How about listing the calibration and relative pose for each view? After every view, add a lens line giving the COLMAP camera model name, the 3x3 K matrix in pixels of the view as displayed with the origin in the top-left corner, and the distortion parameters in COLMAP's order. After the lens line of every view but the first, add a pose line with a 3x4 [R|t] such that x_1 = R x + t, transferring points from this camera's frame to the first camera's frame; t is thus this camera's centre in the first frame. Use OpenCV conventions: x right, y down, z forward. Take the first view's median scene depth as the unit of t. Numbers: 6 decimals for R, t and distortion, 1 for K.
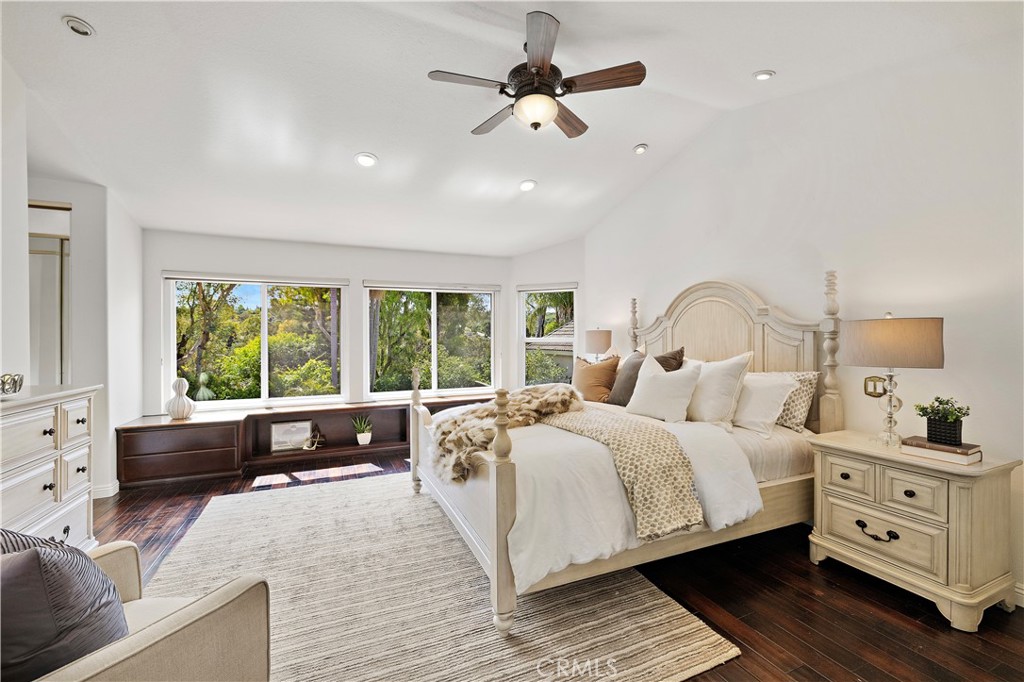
lens RADIAL K [[431.4, 0, 512.0], [0, 431.4, 341.0], [0, 0, 1]] dist [0.001186, -0.002648]
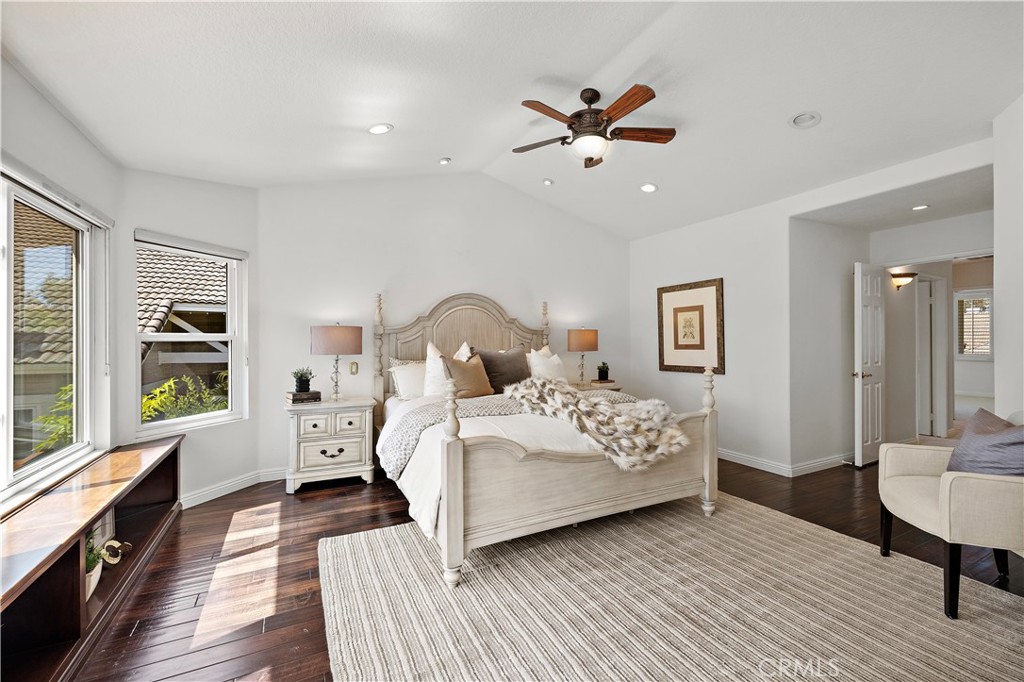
lens RADIAL K [[431.4, 0, 512.0], [0, 431.4, 341.0], [0, 0, 1]] dist [0.001186, -0.002648]
pose [[-0.057722, 0.006458, 0.998312, -1.105406], [0.002602, 0.999977, -0.006318, 0.017769], [-0.998329, 0.002233, -0.057737, 1.254608]]
